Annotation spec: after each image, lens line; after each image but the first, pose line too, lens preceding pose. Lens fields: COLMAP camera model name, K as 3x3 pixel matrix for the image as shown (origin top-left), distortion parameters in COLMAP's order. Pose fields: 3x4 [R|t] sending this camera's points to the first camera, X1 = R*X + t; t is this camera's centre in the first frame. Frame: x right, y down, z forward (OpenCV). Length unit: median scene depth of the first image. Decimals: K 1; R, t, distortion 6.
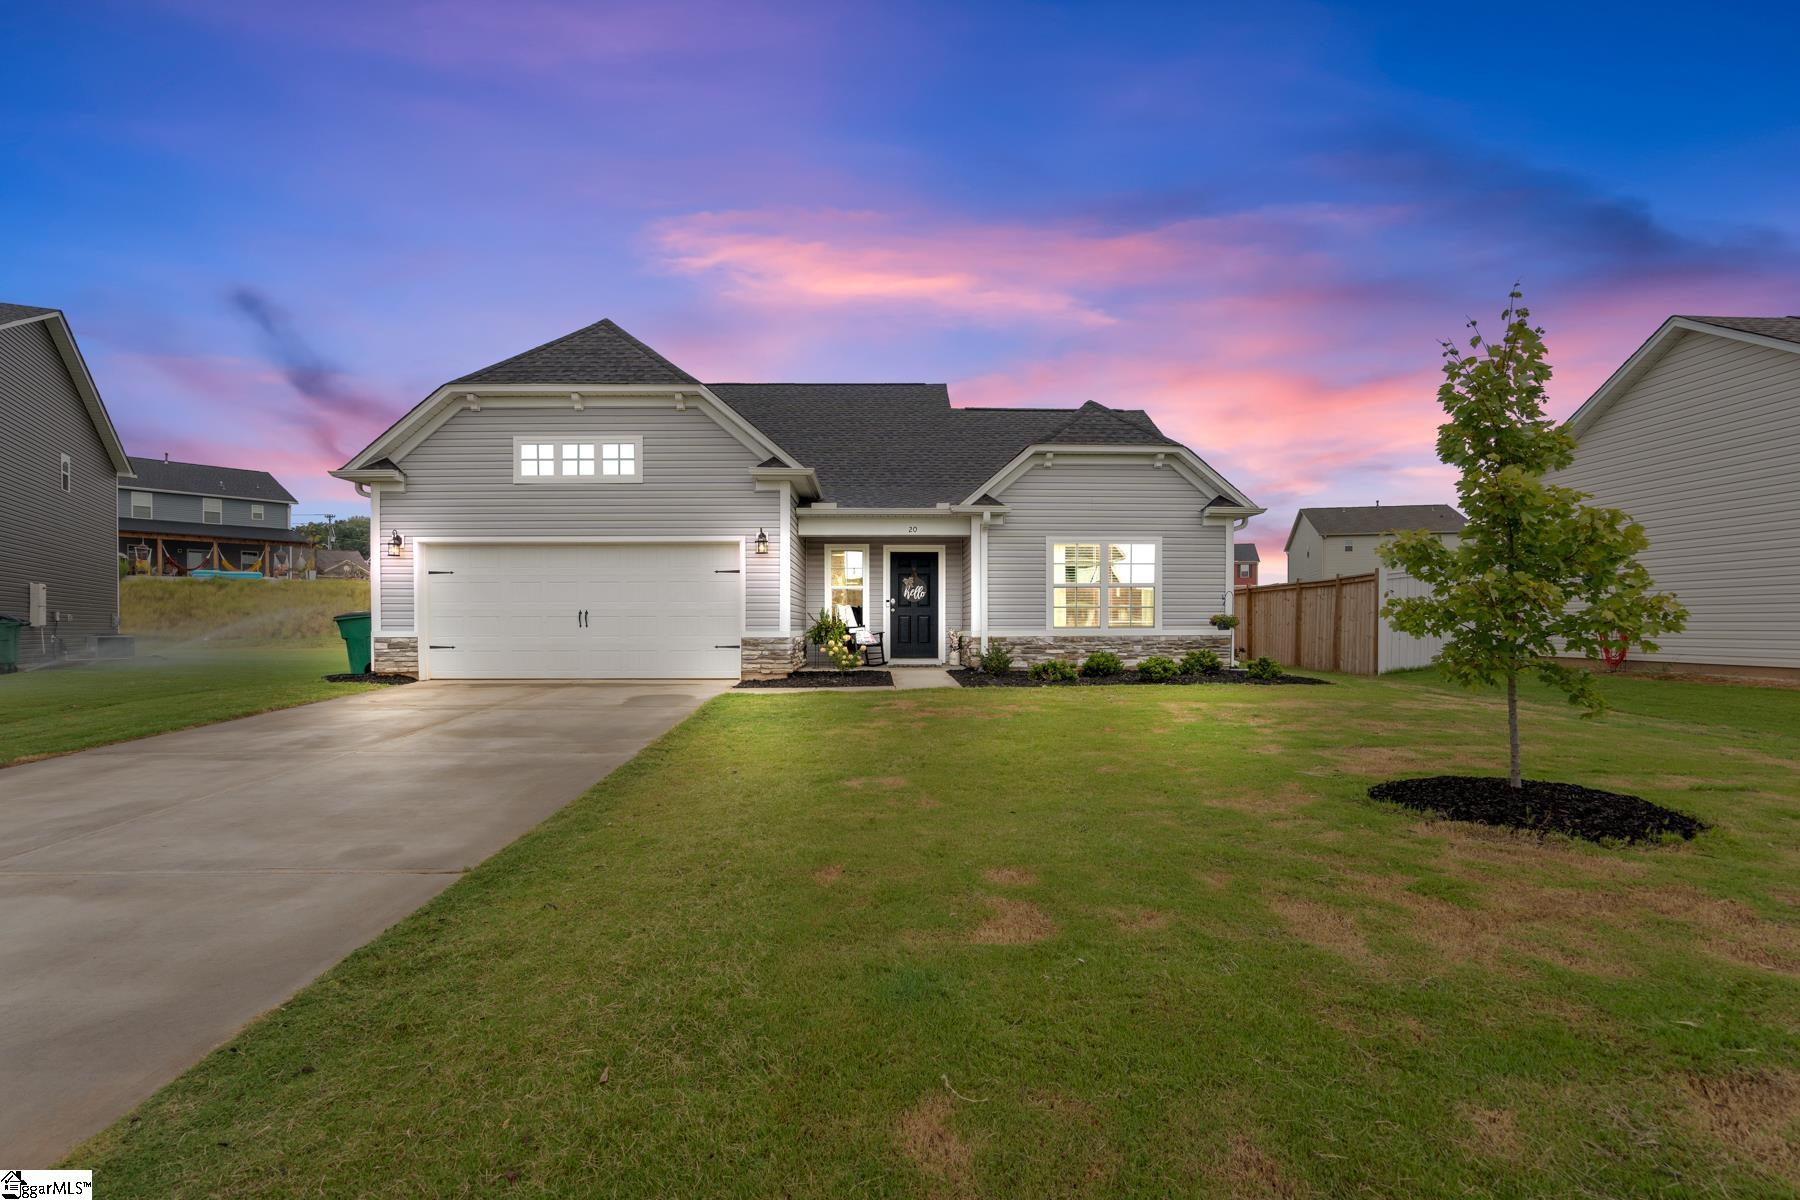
lens RADIAL K [[821.9, 0, 914.3], [0, 821.9, 613.1], [0, 0, 1]] dist [-0.004912, 0.001371]
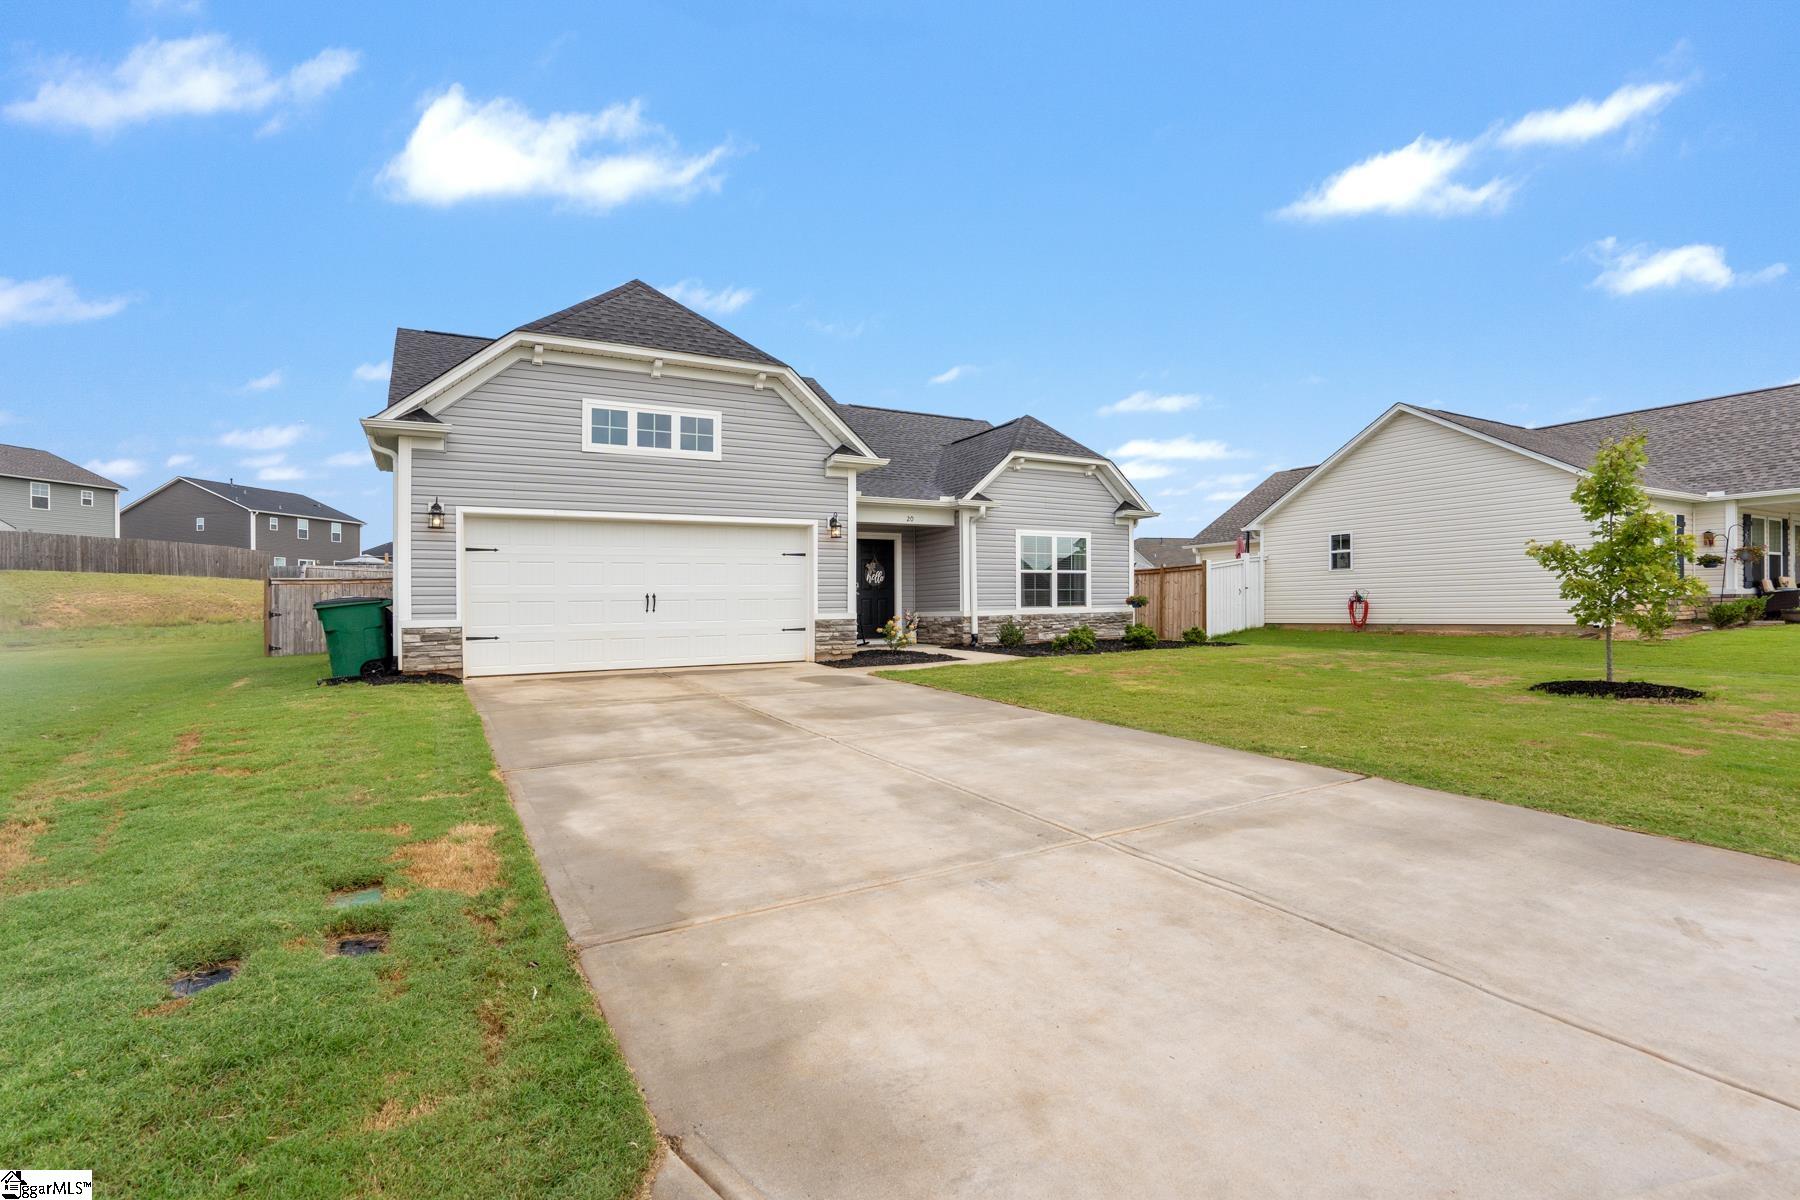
lens RADIAL K [[821.9, 0, 889.5], [0, 821.9, 601.1], [0, 0, 1]] dist [-0.004912, 0.001371]
pose [[0.885292, -0.008118, 0.464965, -0.551060], [0.006823, 0.999967, 0.004468, 0.002335], [-0.464985, -0.000783, 0.885318, 0.051402]]
